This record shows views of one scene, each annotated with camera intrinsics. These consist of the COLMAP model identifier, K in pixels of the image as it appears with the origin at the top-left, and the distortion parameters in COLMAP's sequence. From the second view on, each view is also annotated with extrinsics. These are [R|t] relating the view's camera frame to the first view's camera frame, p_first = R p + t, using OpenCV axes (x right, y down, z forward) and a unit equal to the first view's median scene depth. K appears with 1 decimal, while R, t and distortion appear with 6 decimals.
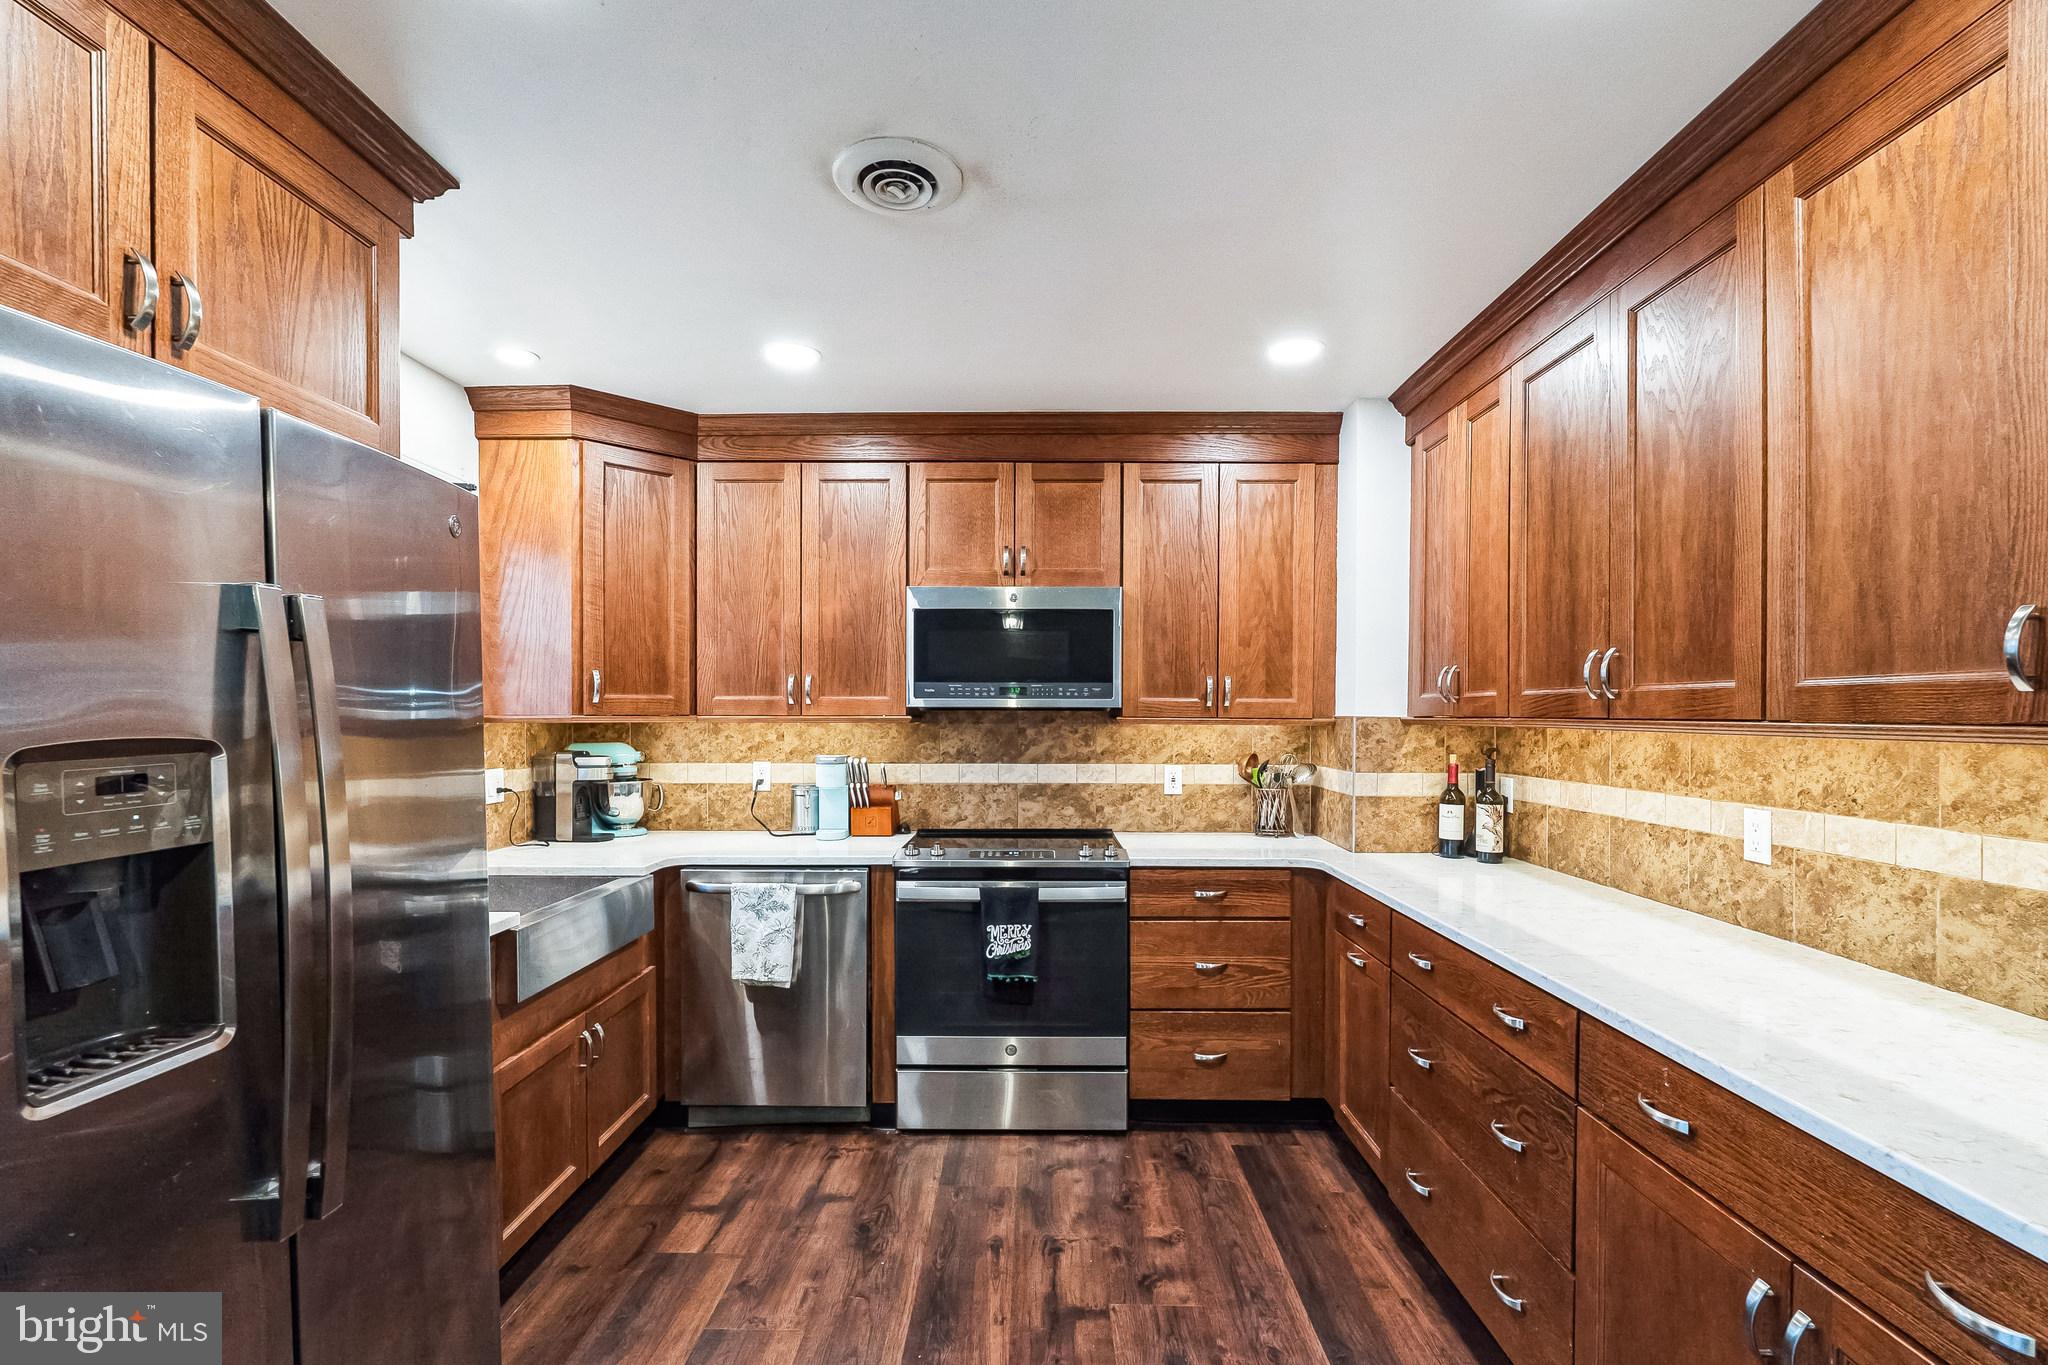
lens RADIAL K [[940.4, 0, 1031.7], [0, 940.4, 722.3], [0, 0, 1]] dist [-0.006417, 0.001555]
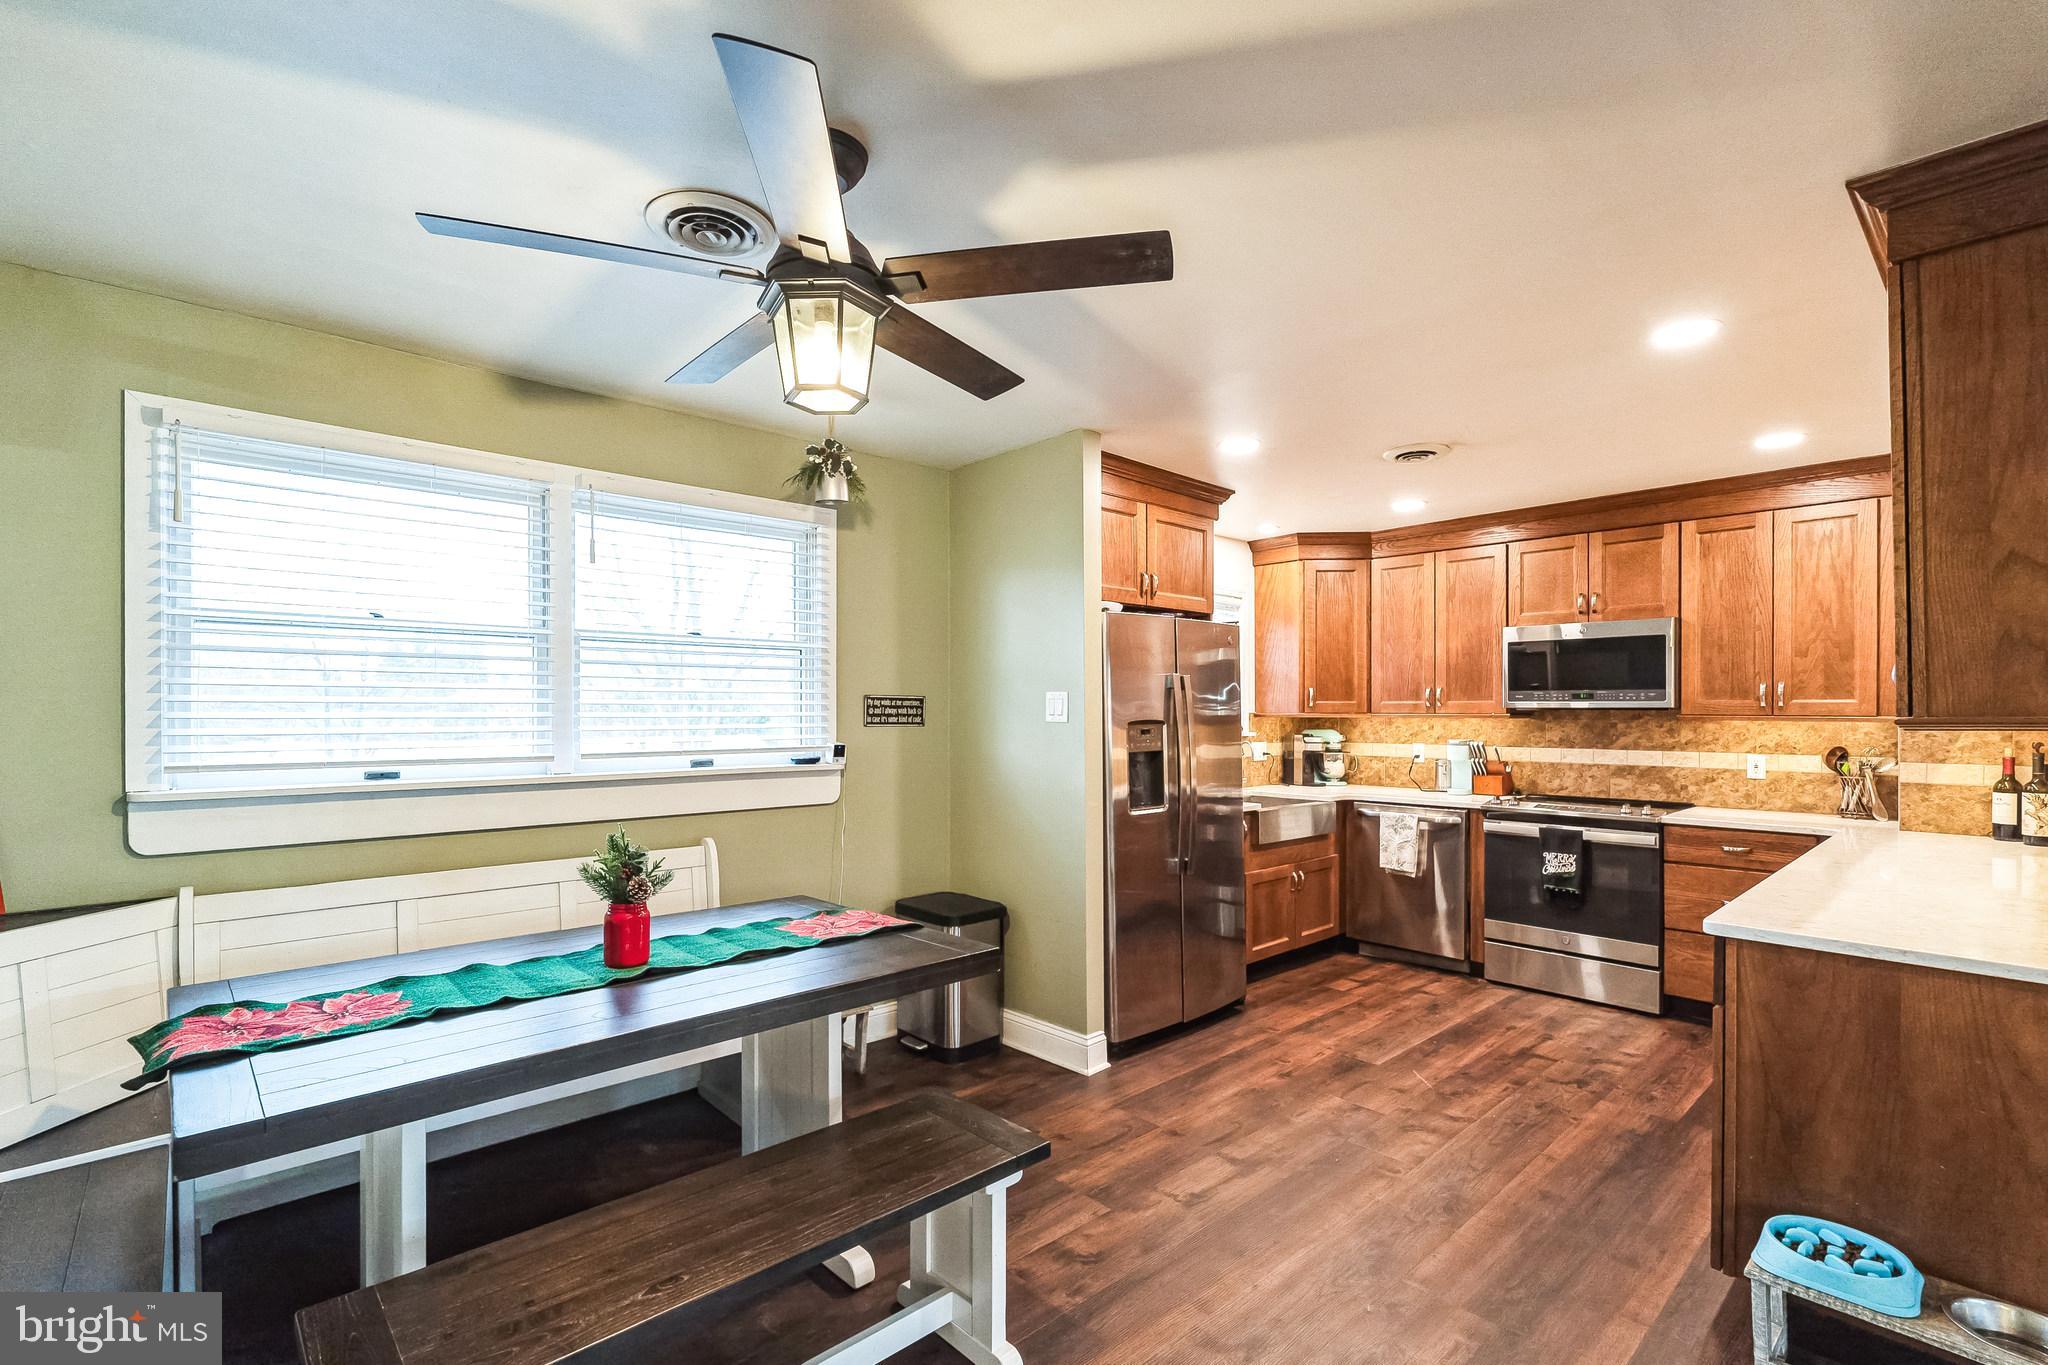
lens RADIAL K [[940.4, 0, 1032.2], [0, 940.4, 708.7], [0, 0, 1]] dist [-0.006417, 0.001555]
pose [[0.694216, -0.002924, -0.719760, 0.432830], [-0.005962, 0.999934, -0.009813, 0.004543], [0.719742, 0.011104, 0.694153, -0.592569]]
